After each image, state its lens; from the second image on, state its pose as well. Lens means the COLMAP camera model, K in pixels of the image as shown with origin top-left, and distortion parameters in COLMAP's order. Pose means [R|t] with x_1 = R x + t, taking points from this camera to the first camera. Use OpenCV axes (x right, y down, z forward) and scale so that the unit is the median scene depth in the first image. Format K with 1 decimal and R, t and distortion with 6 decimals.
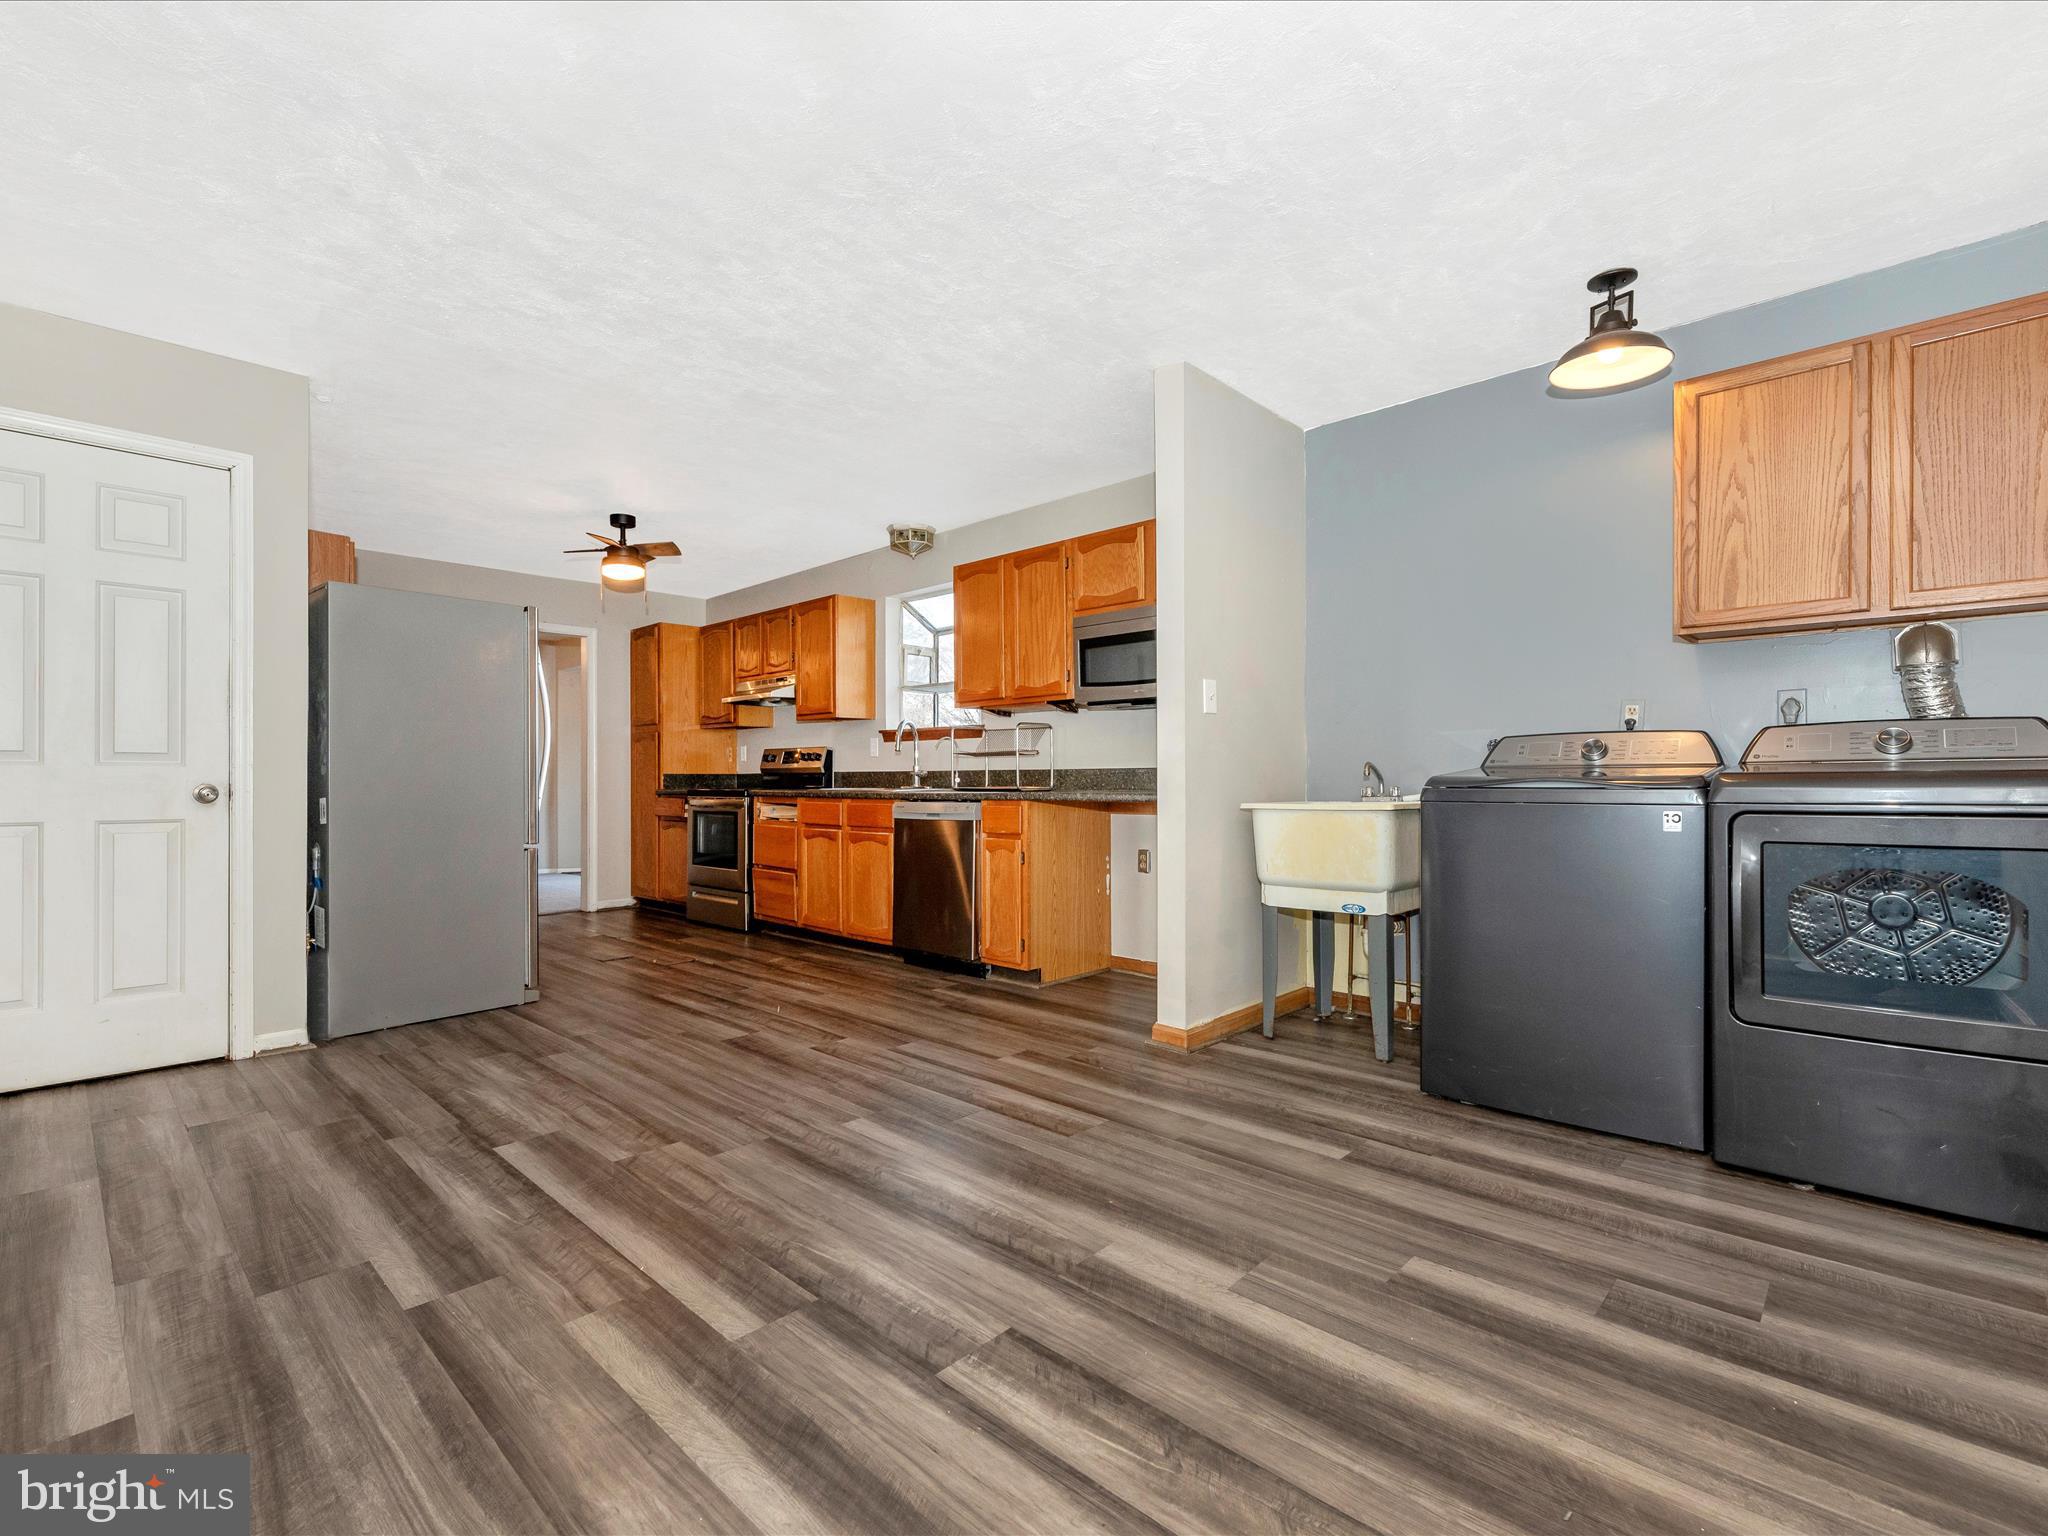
lens RADIAL K [[851.6, 0, 1024.0], [0, 851.6, 768.0], [0, 0, 1]] dist [0.001509, 0.000029]
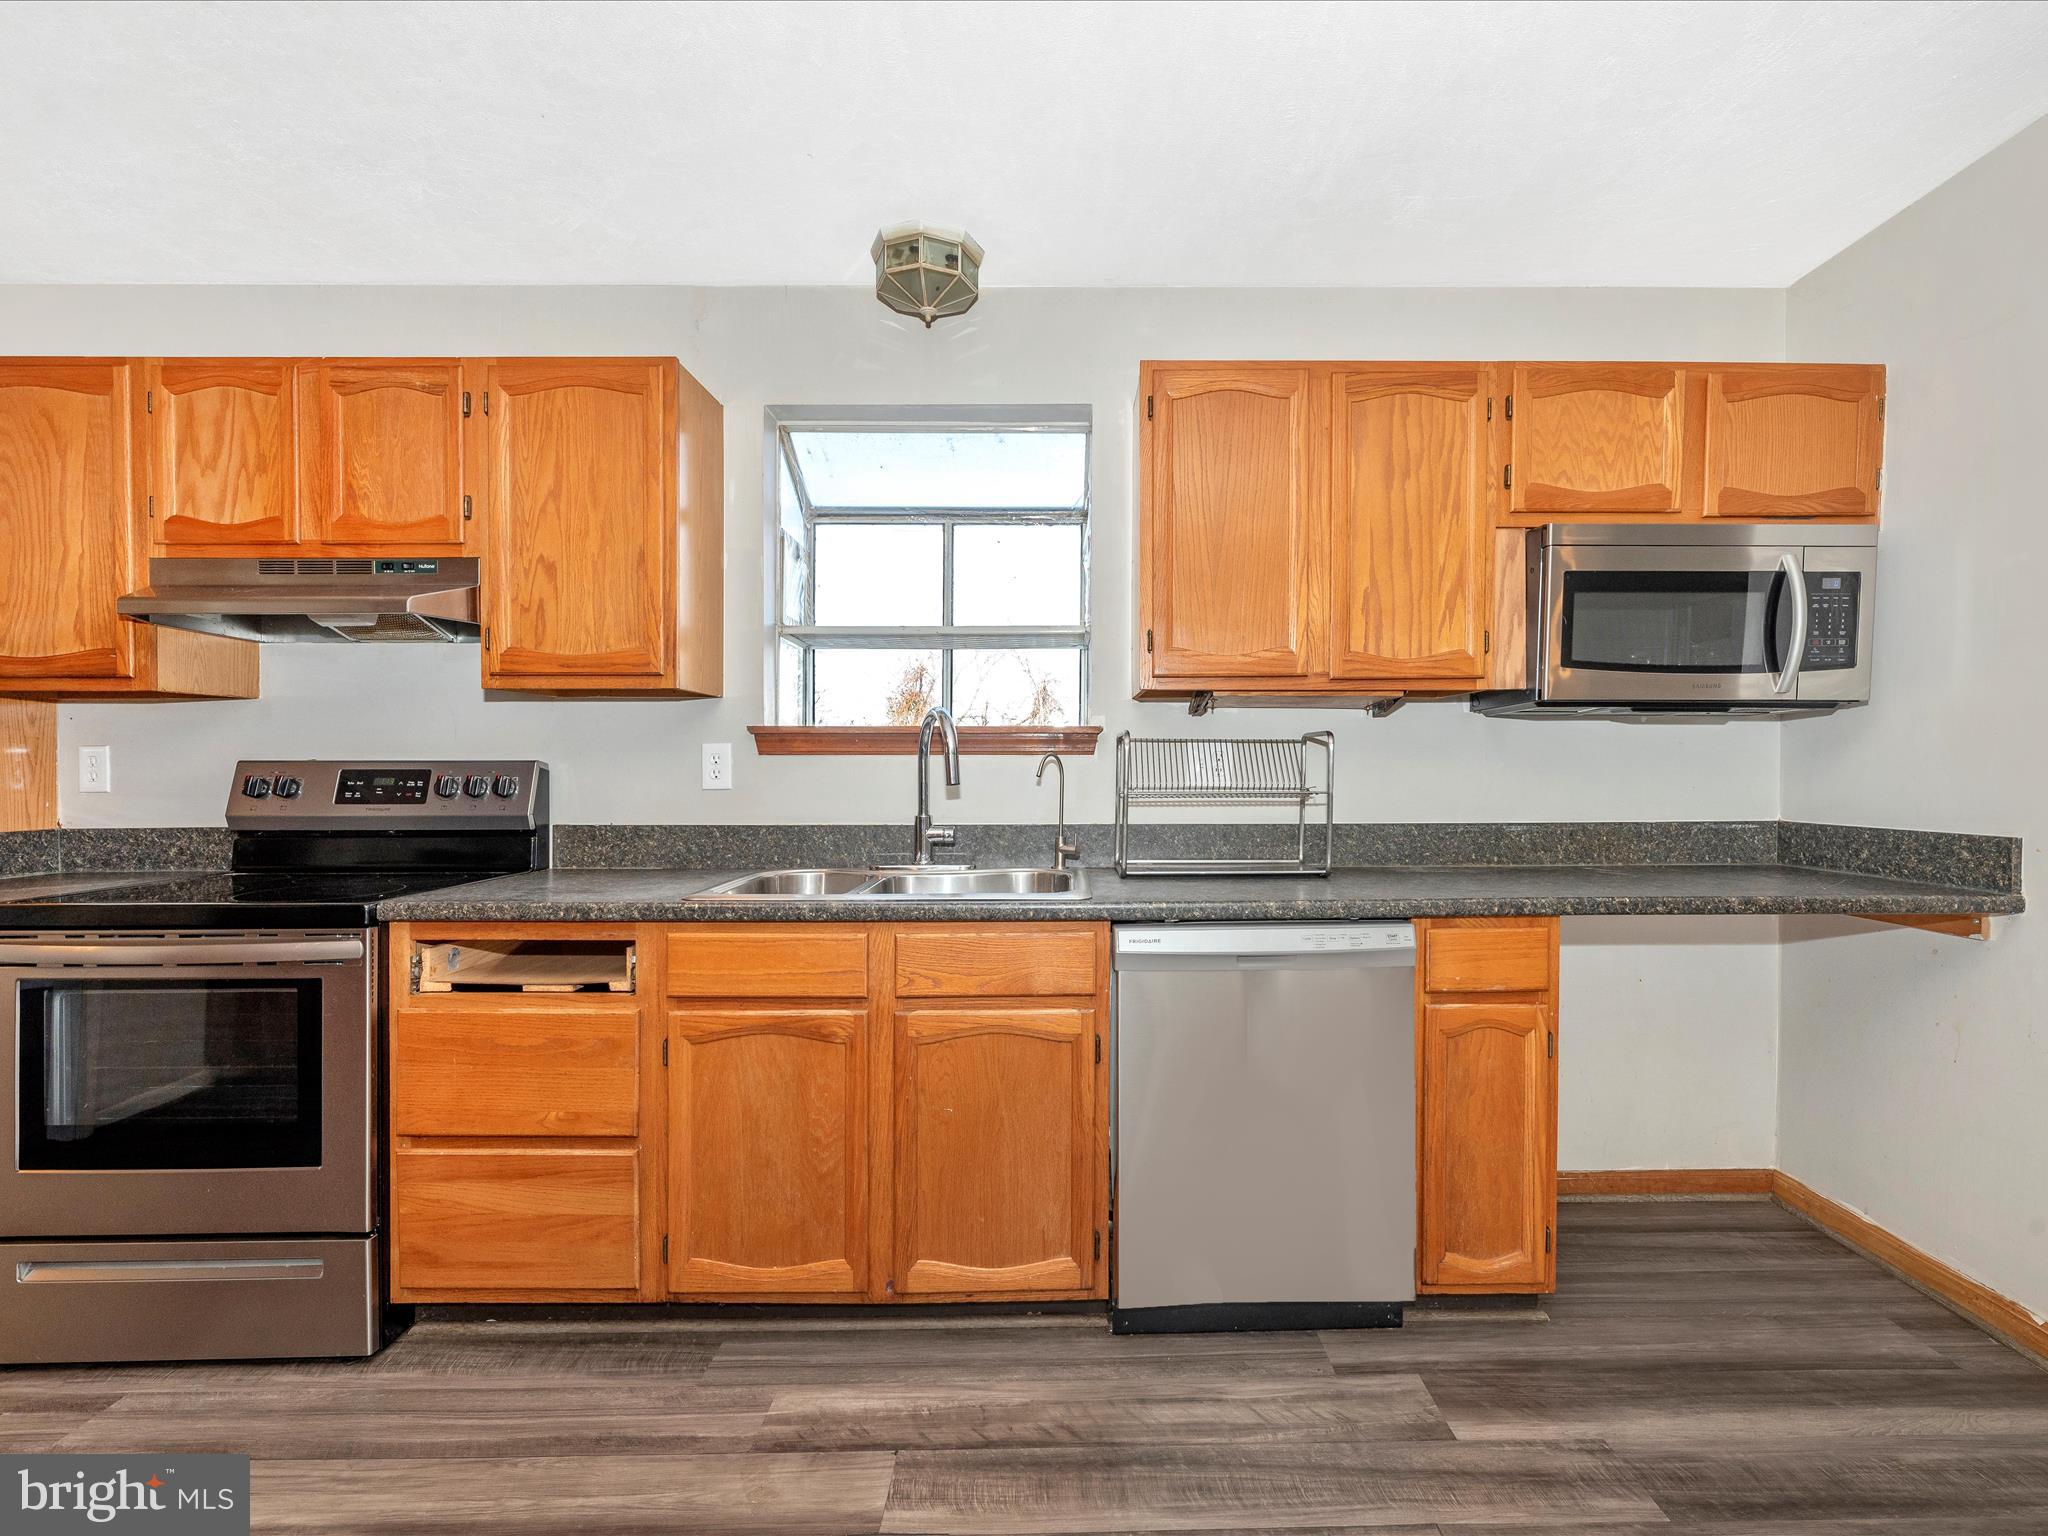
lens RADIAL K [[921.2, 0, 1049.1], [0, 921.2, 775.0], [0, 0, 1]] dist [0.001074, 0.000107]
pose [[0.740598, -0.001102, 0.671947, -0.368084], [-0.007233, 0.999928, 0.009612, -0.026616], [-0.671909, -0.011979, 0.740536, 0.585967]]
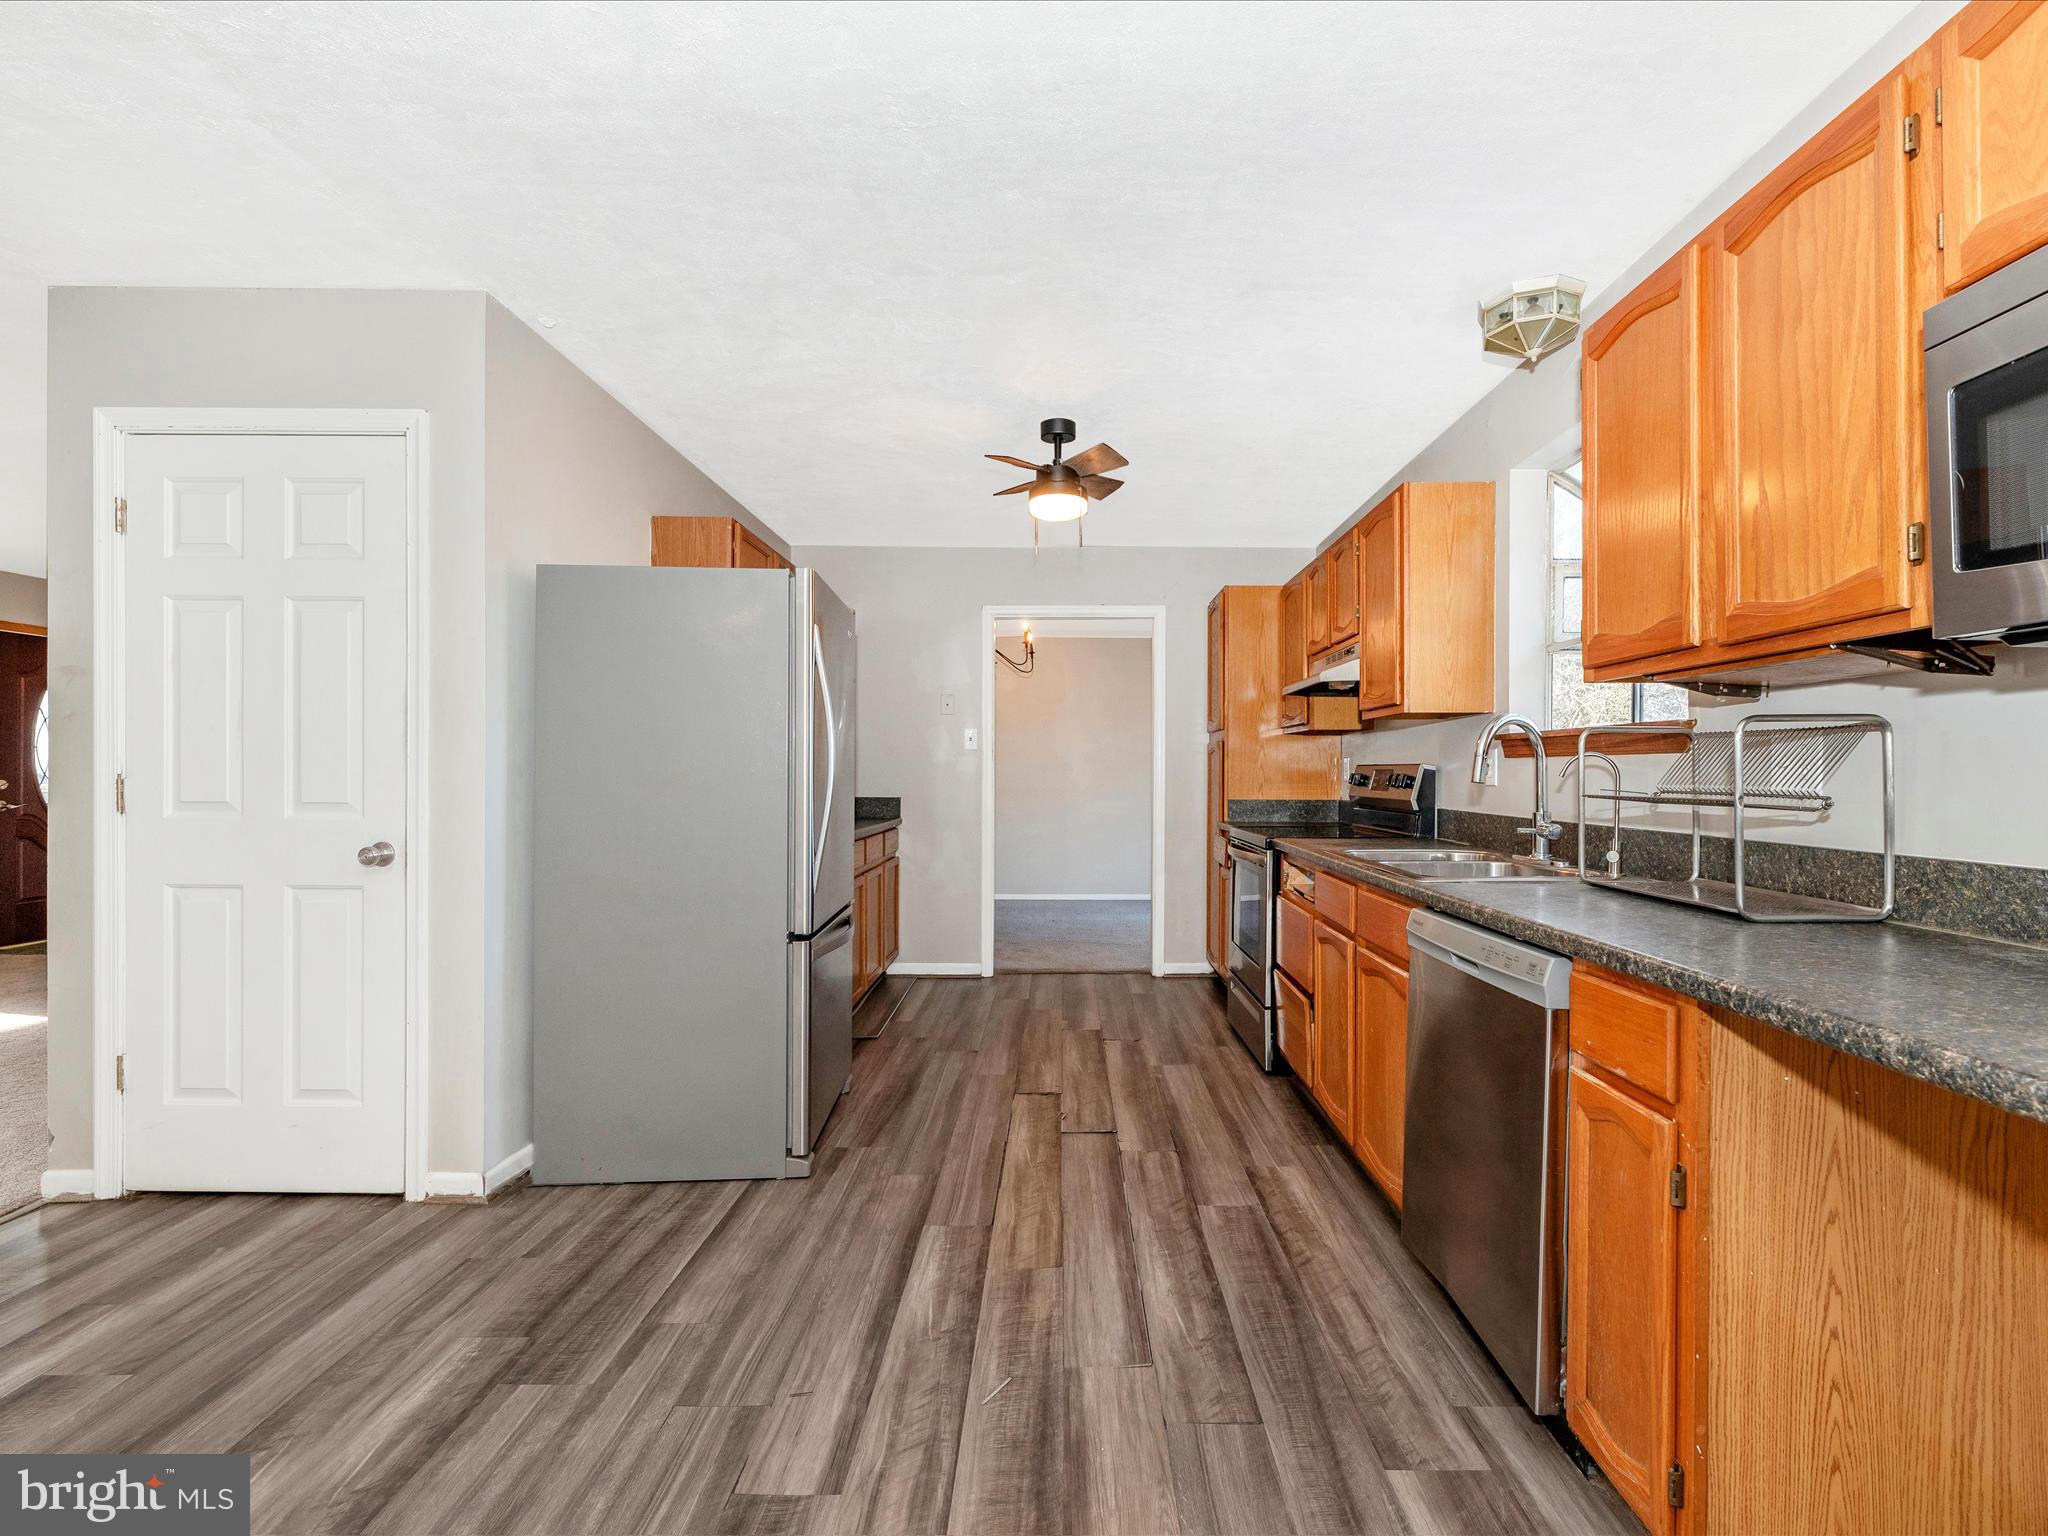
lens RADIAL K [[927.7, 0, 1108.5], [0, 927.7, 764.4], [0, 0, 1]] dist [0.002221, -0.000127]
pose [[0.705560, 0.002152, -0.708647, 0.060330], [-0.001424, 0.999998, 0.001619, -0.027787], [0.708649, -0.000133, 0.705562, 0.456184]]
